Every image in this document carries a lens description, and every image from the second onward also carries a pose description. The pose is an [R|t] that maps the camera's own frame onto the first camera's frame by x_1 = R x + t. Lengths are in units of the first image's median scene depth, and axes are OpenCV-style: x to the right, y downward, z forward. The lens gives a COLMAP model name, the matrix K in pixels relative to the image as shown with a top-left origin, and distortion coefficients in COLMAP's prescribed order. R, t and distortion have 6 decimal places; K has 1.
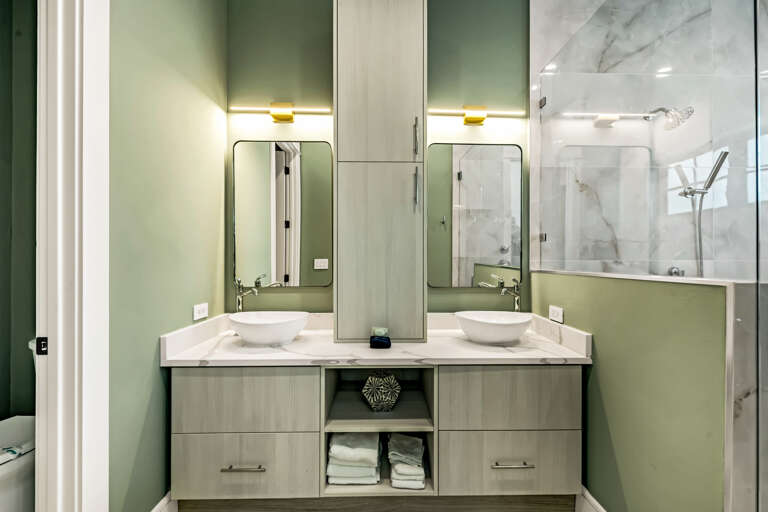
lens RADIAL K [[304.4, 0, 382.9], [0, 304.4, 256.3], [0, 0, 1]] dist [0.000518, 0.000081]
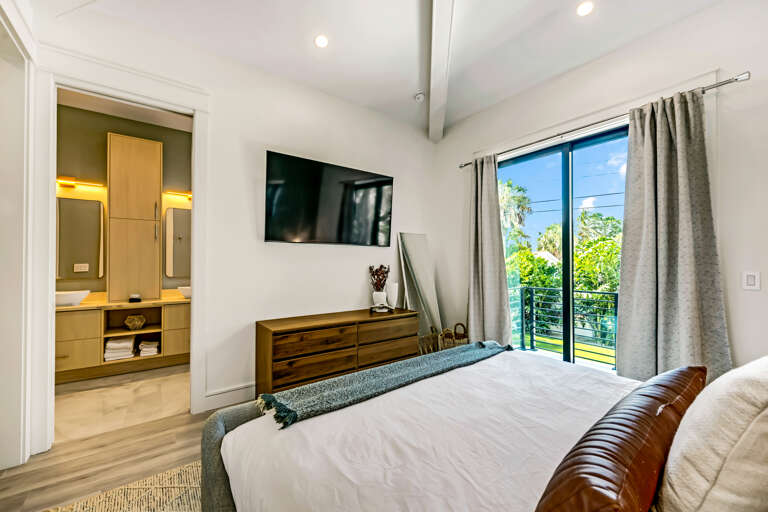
lens RADIAL K [[304.4, 0, 385.4], [0, 304.4, 255.6], [0, 0, 1]] dist [0.000518, 0.000081]
pose [[0.818349, -0.000855, 0.574721, 0.229797], [0.004387, 0.999979, -0.004758, -0.036096], [-0.574705, 0.006415, 0.818336, -2.089030]]
